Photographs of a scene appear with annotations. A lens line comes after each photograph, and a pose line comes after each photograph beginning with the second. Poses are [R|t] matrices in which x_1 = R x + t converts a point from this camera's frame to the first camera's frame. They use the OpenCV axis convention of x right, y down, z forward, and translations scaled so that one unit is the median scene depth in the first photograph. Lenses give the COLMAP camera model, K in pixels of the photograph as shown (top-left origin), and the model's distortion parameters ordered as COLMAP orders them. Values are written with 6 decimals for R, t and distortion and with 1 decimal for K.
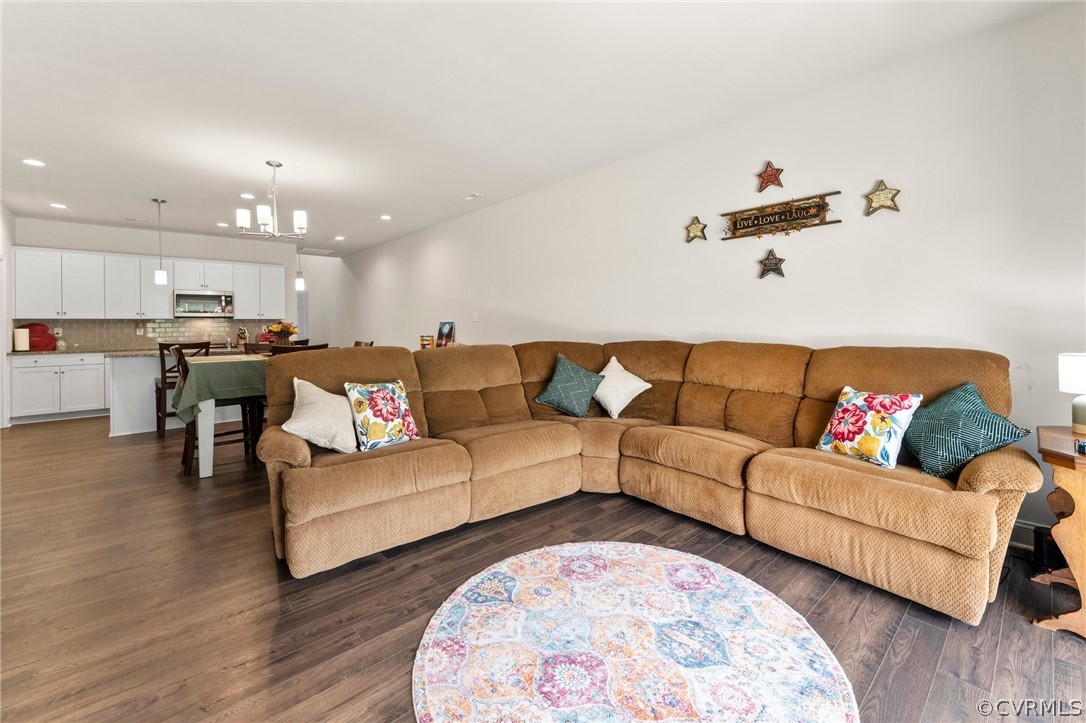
lens RADIAL K [[442.5, 0, 541.6], [0, 442.5, 282.6], [0, 0, 1]] dist [0.000988, 0.000073]
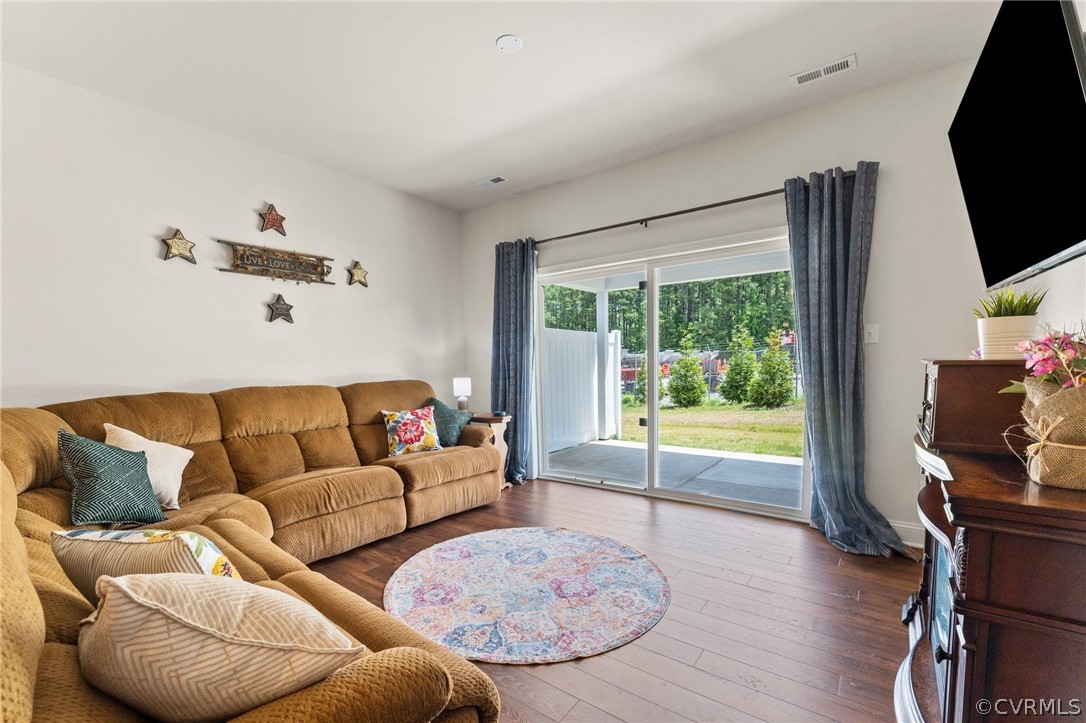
lens RADIAL K [[440.0, 0, 550.2], [0, 440.0, 349.1], [0, 0, 1]] dist [0.002788, 0.000333]
pose [[-0.181973, 0.037527, 0.982587, -0.877274], [-0.071320, 0.996136, -0.051253, 0.086667], [-0.980714, -0.079405, -0.178594, 0.848541]]
